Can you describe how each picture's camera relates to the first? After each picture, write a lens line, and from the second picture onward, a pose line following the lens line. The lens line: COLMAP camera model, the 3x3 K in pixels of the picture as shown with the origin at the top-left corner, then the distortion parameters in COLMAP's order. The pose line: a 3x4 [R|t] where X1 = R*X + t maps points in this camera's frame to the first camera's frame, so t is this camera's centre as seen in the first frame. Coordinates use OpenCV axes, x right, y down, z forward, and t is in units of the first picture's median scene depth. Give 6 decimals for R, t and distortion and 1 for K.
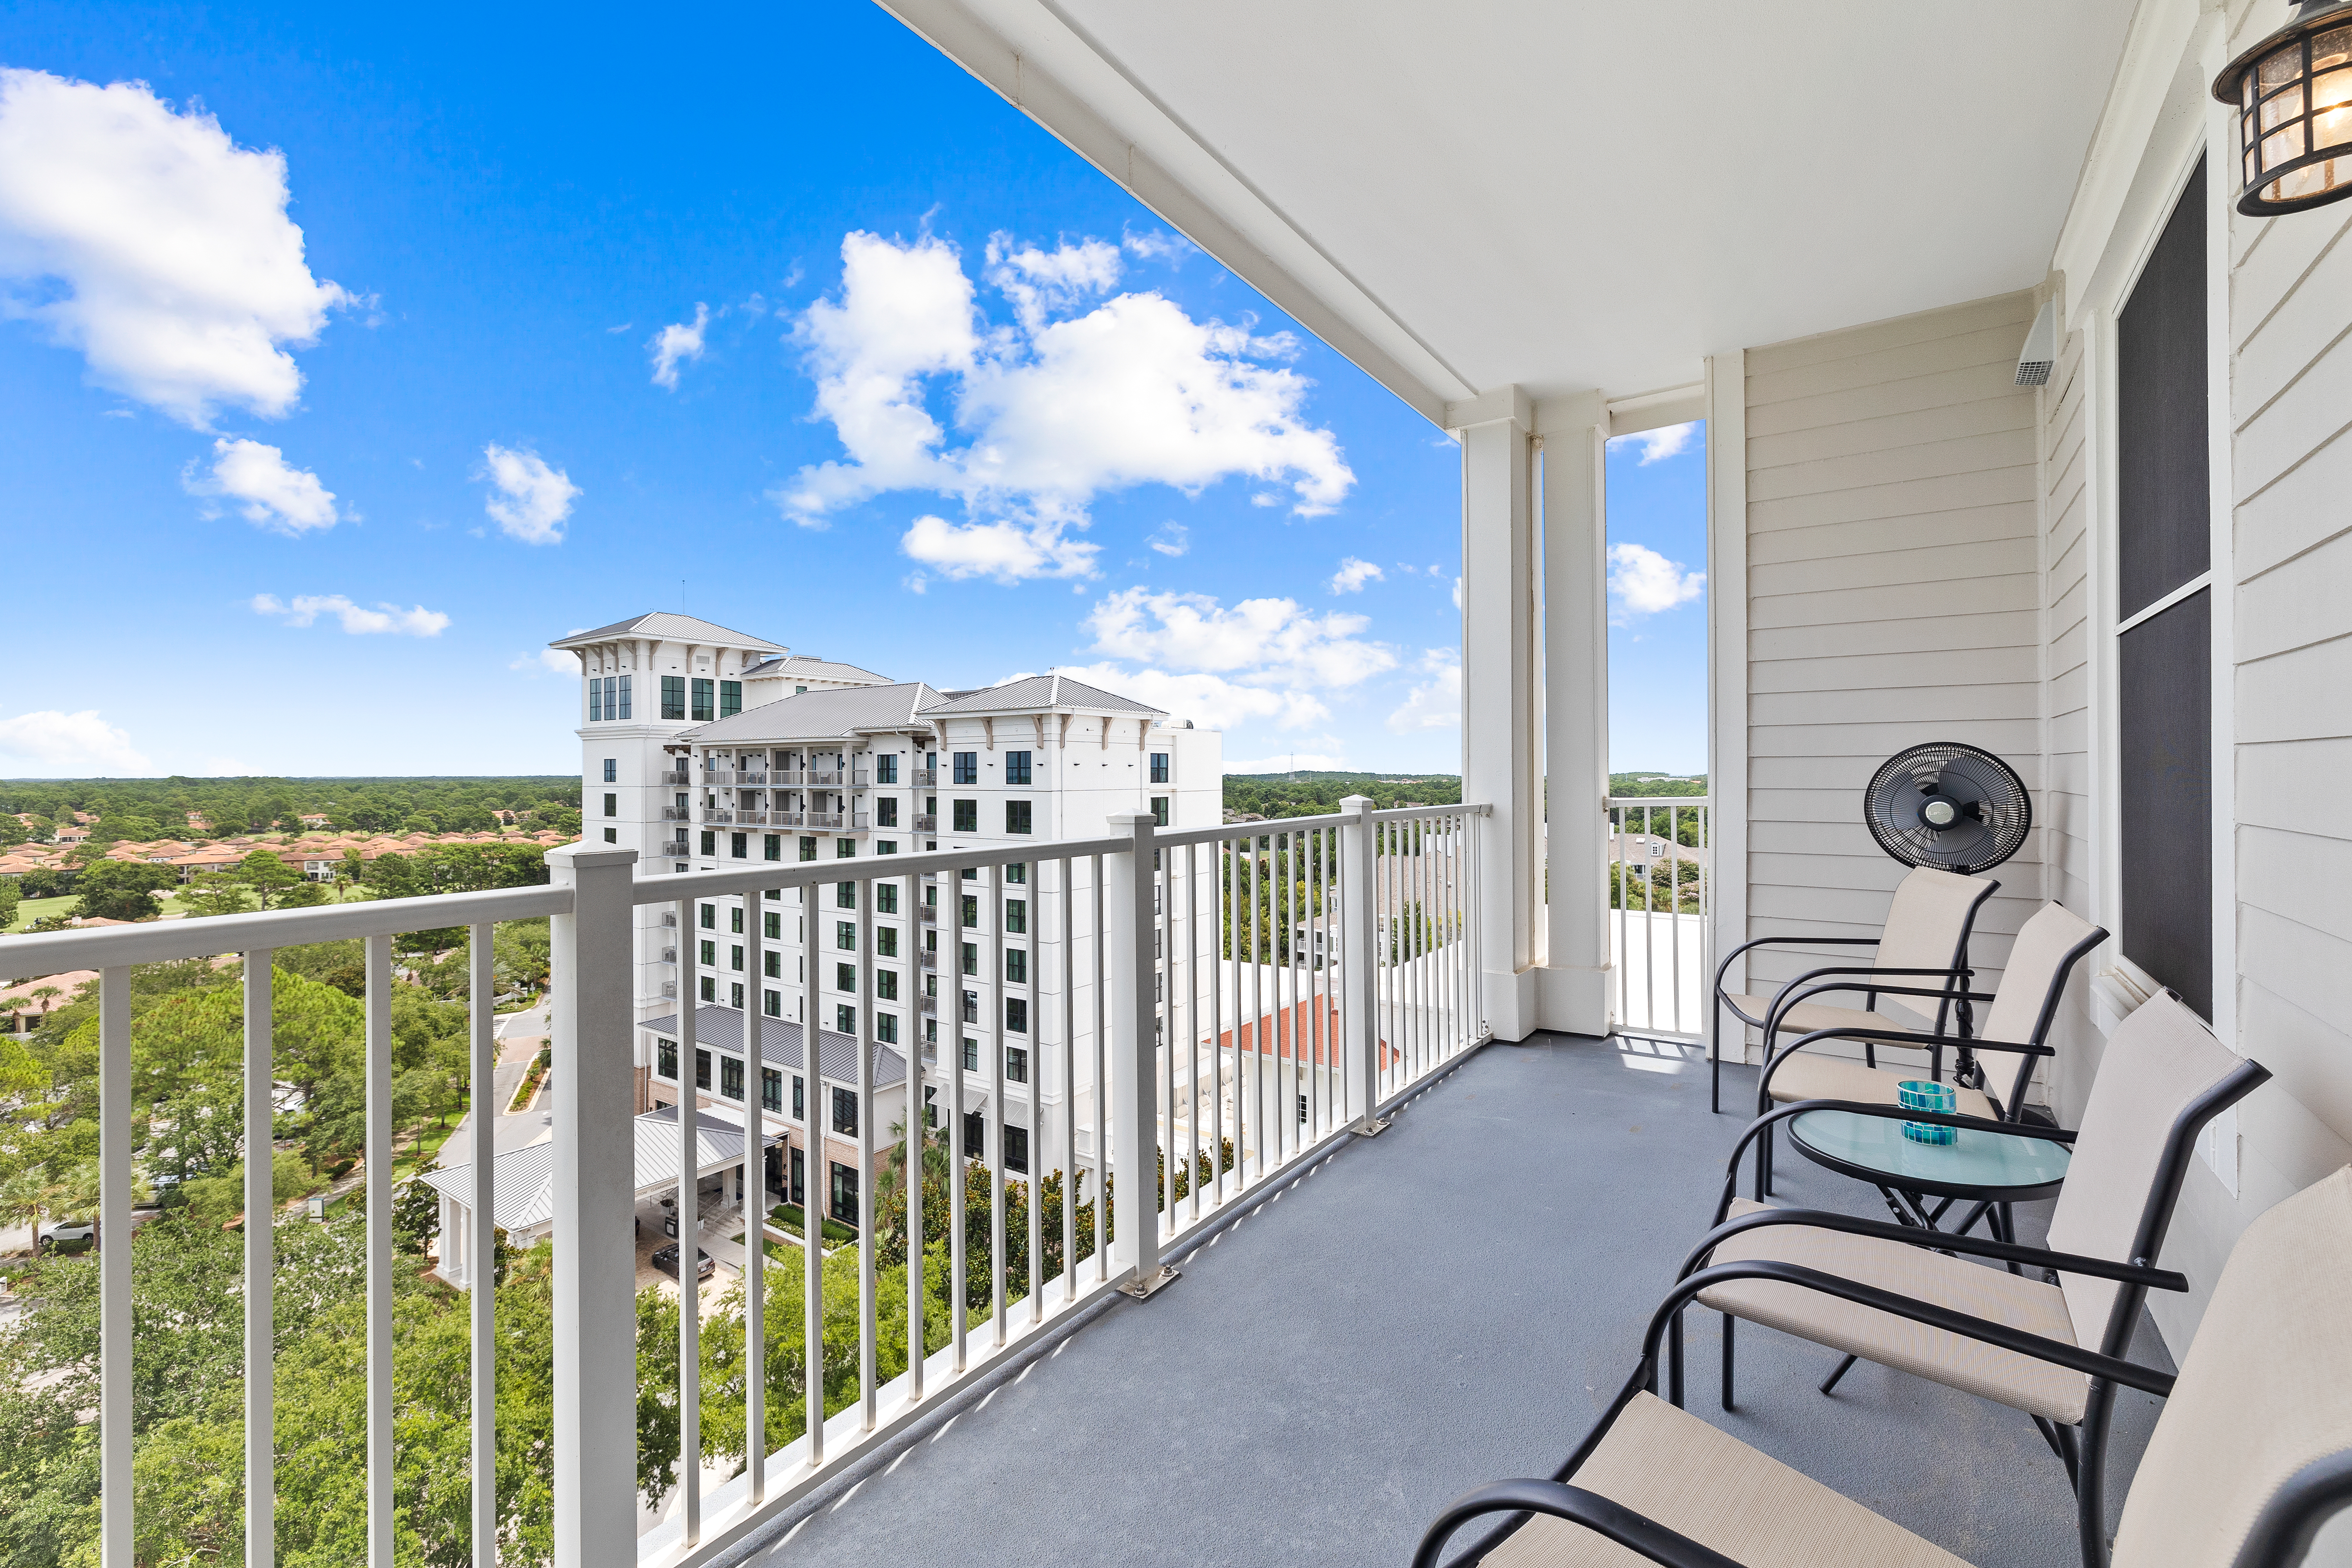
lens RADIAL K [[1008.9, 0, 1170.5], [0, 1008.9, 771.6], [0, 0, 1]] dist [-0.001321, 0.000434]
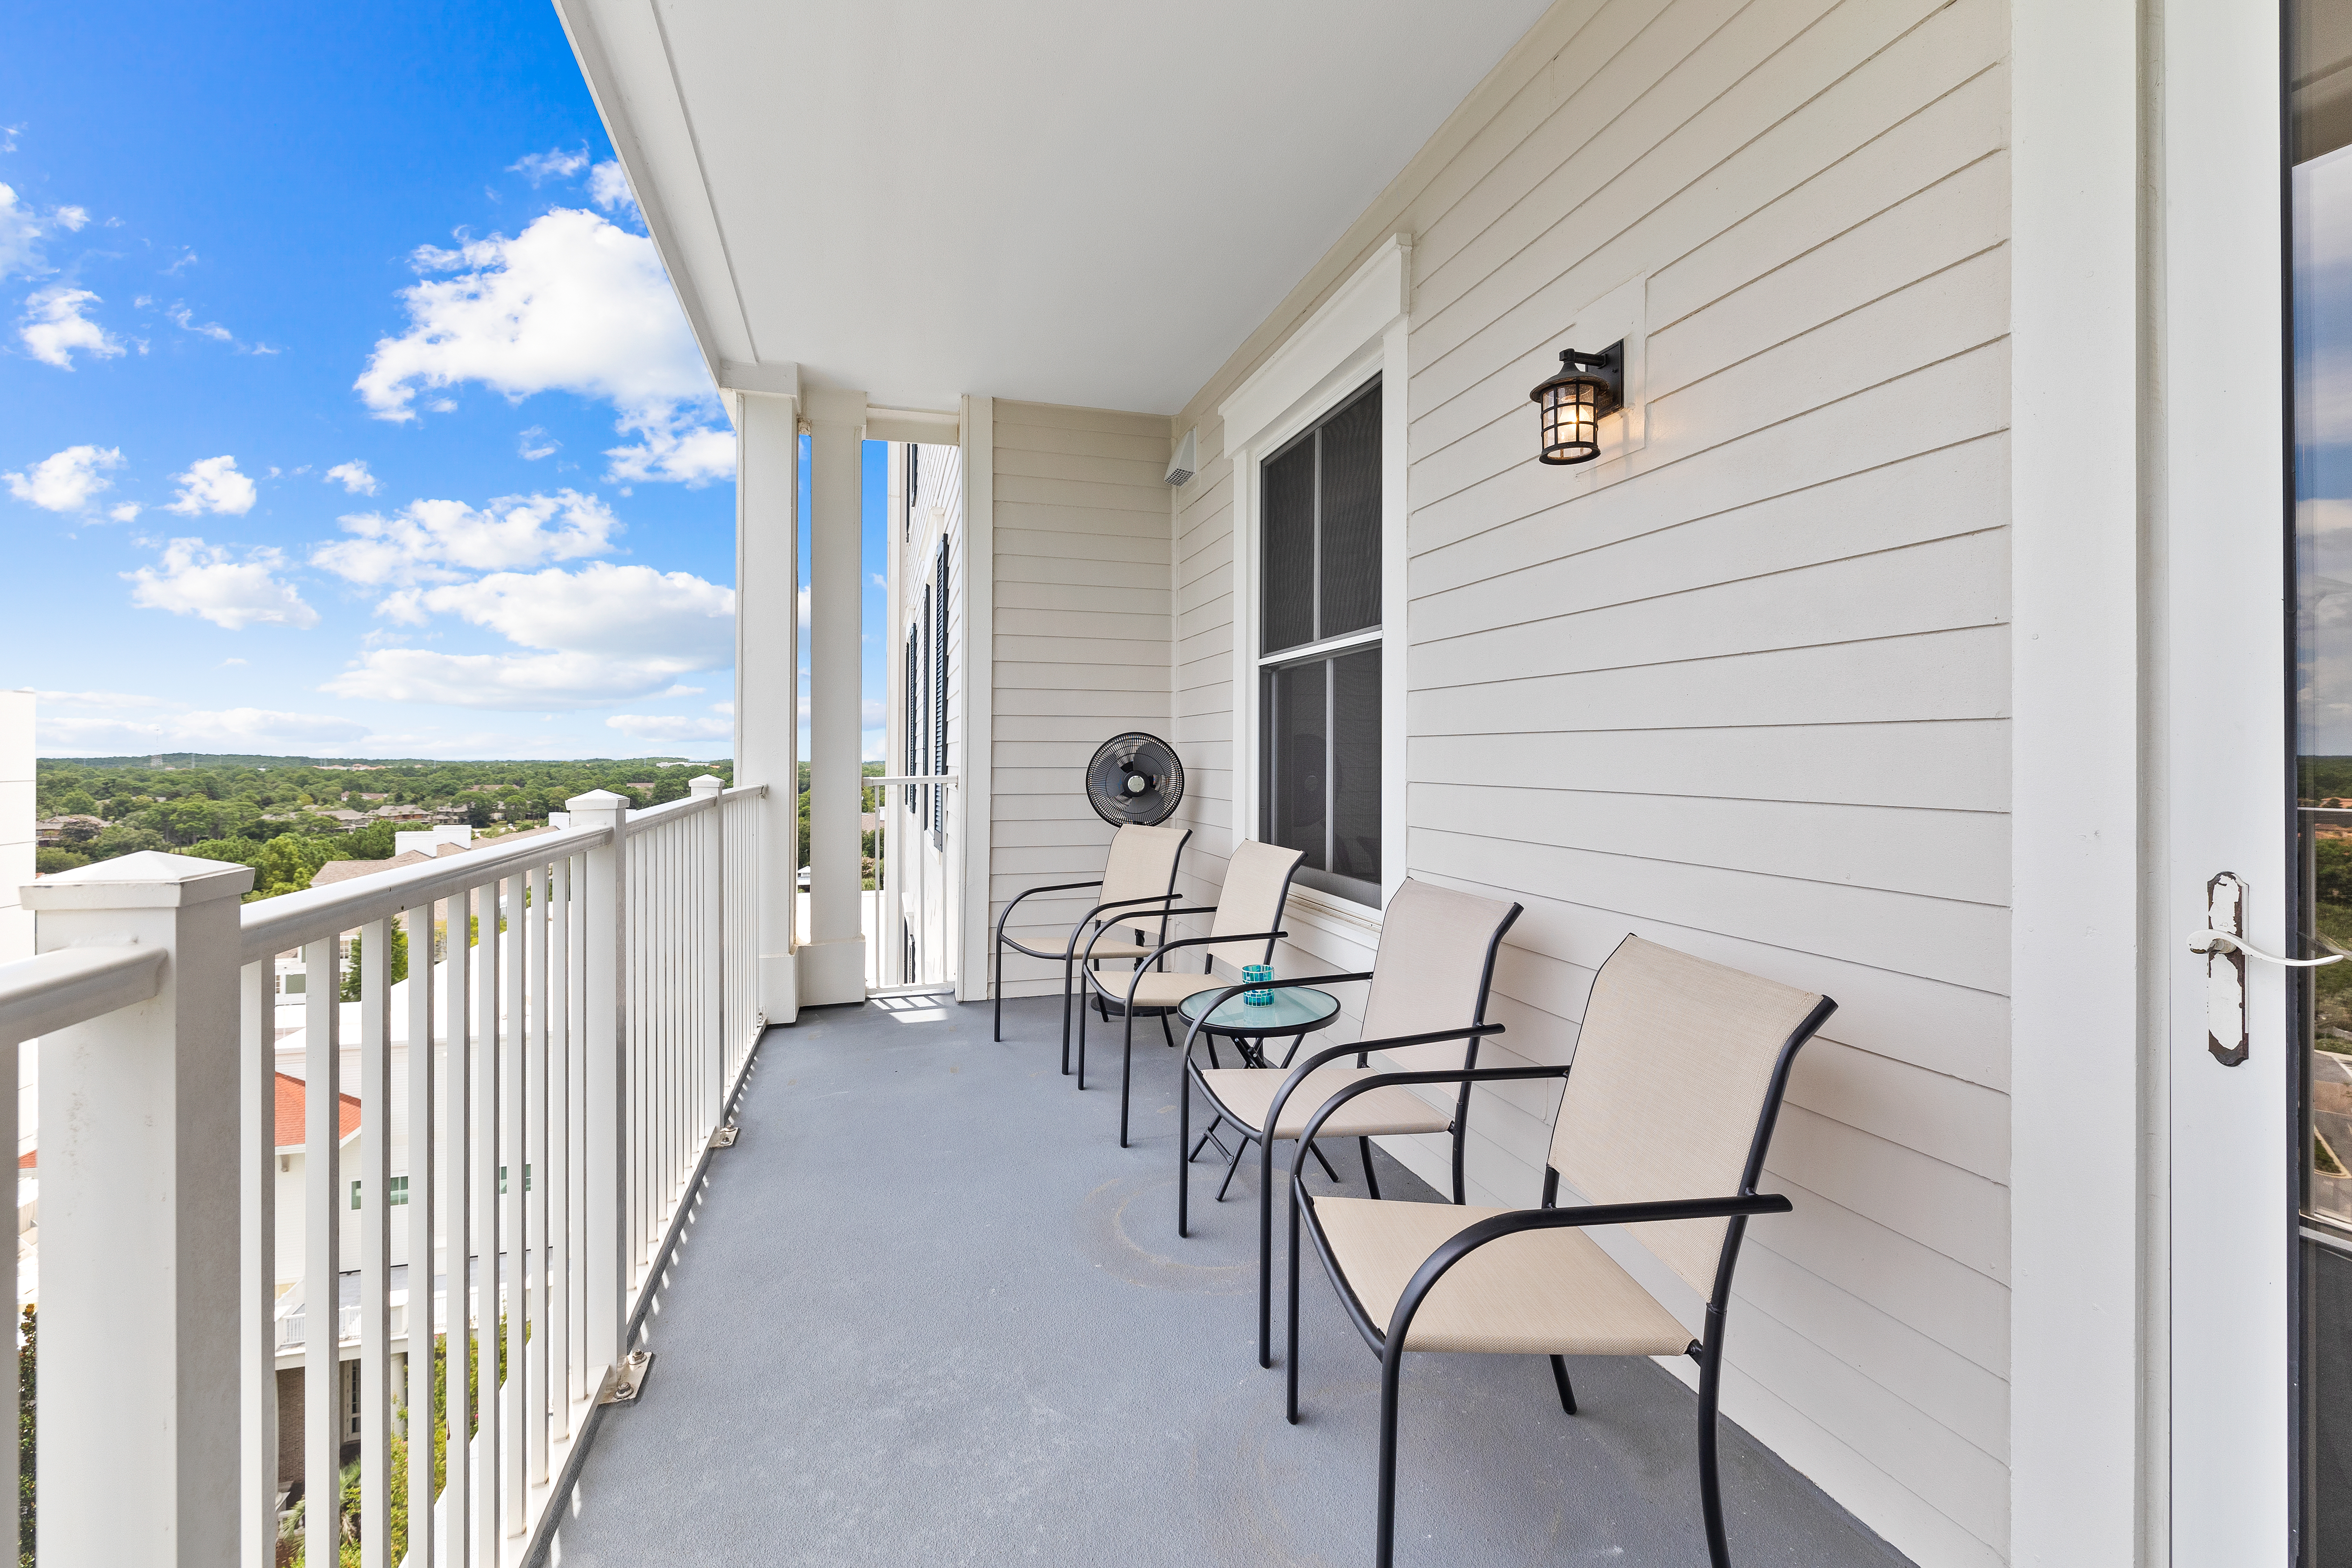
lens RADIAL K [[1008.9, 0, 1174.9], [0, 1008.9, 766.0], [0, 0, 1]] dist [-0.001321, 0.000434]
pose [[0.613040, -0.002679, 0.790048, -0.268899], [-0.004811, 0.999963, 0.007124, 0.005848], [-0.790037, -0.008168, 0.613004, 0.113161]]
